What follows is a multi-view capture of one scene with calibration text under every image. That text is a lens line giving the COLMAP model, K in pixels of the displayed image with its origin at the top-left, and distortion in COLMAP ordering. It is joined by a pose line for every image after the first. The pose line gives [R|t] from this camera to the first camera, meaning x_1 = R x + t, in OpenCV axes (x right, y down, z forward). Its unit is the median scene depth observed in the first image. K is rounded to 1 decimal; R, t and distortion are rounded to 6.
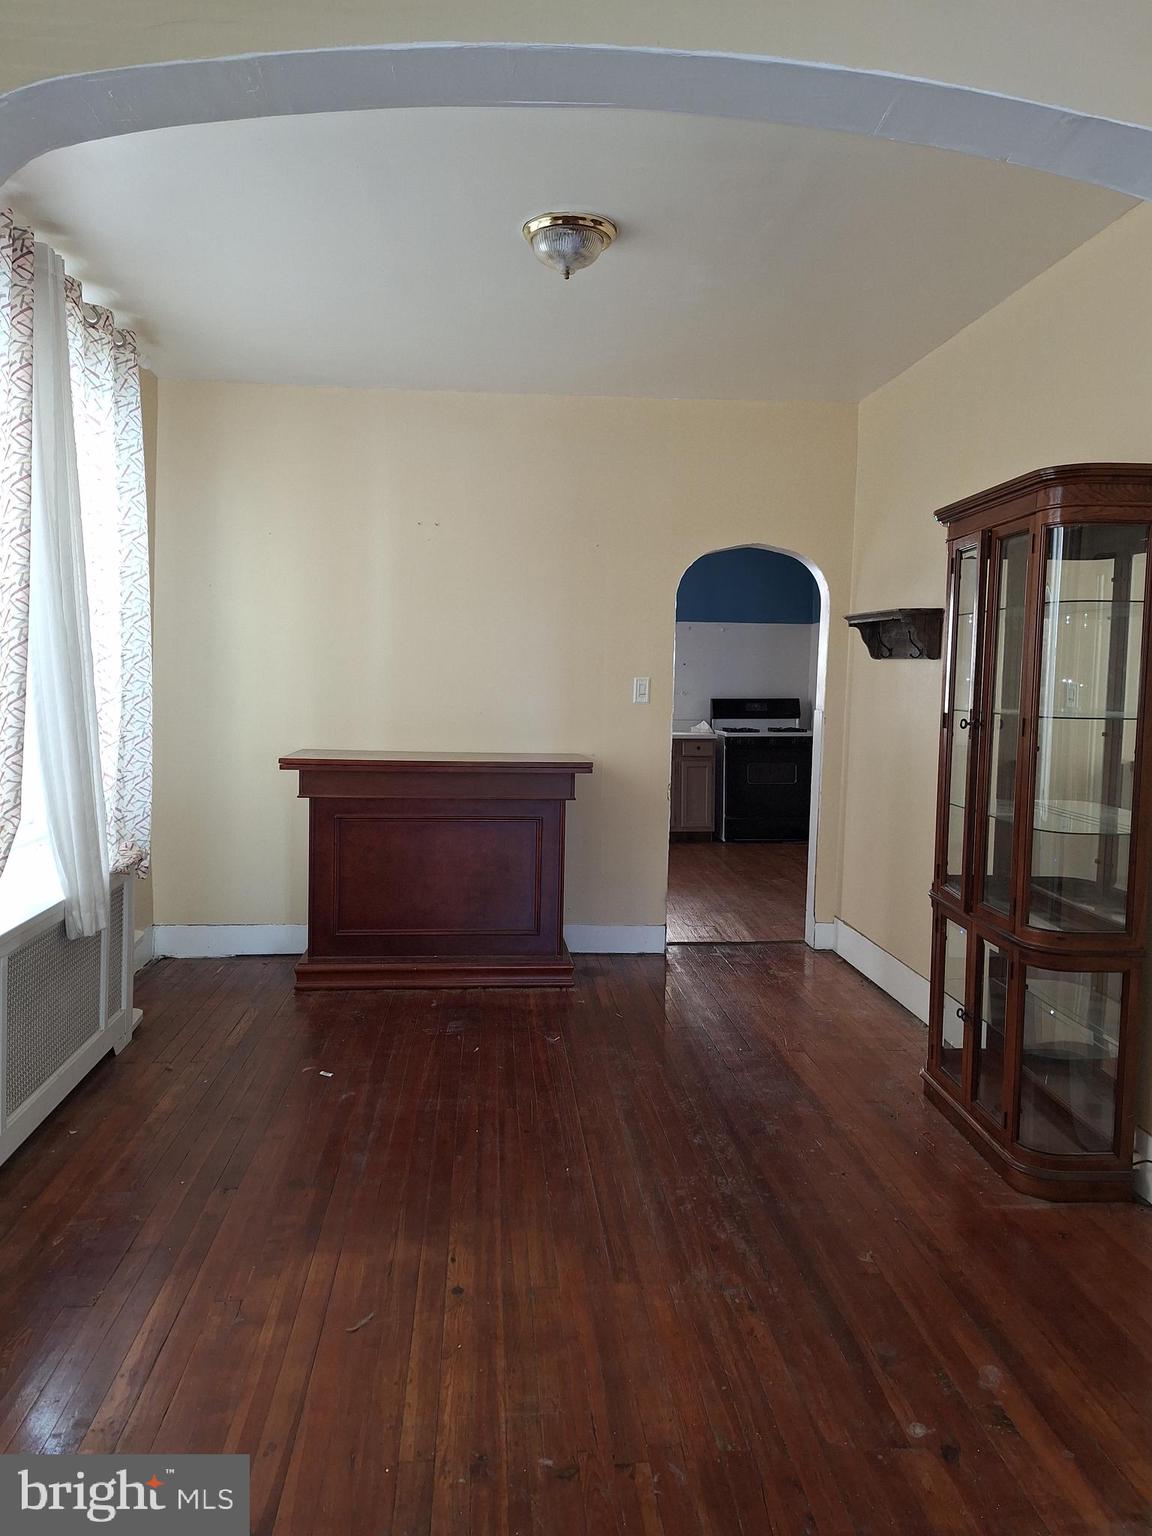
lens RADIAL K [[1095.9, 0, 574.3], [0, 1095.9, 764.9], [0, 0, 1]] dist [0.082649, -0.073752]
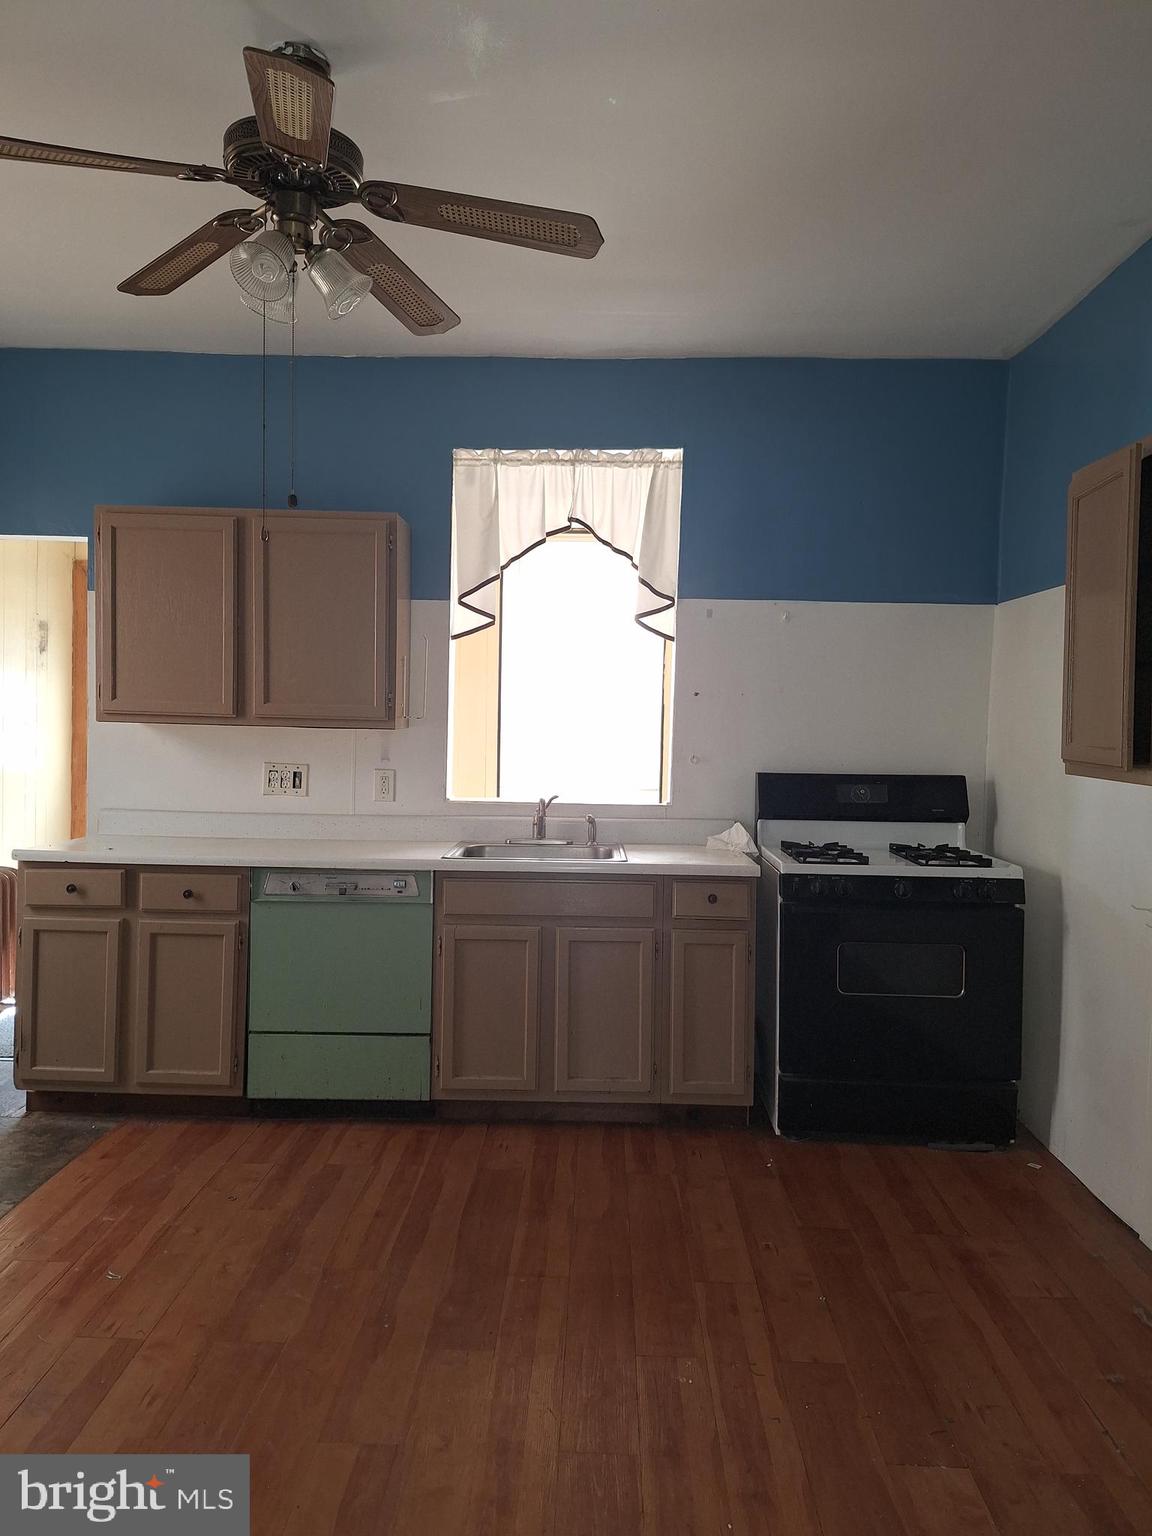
lens RADIAL K [[1095.9, 0, 576.7], [0, 1095.9, 768.8], [0, 0, 1]] dist [0.082649, -0.073752]
pose [[0.996298, 0.018832, -0.083878, 0.093504], [-0.022913, 0.998586, -0.047963, -0.041036], [0.082856, 0.049707, 0.995321, 0.579913]]
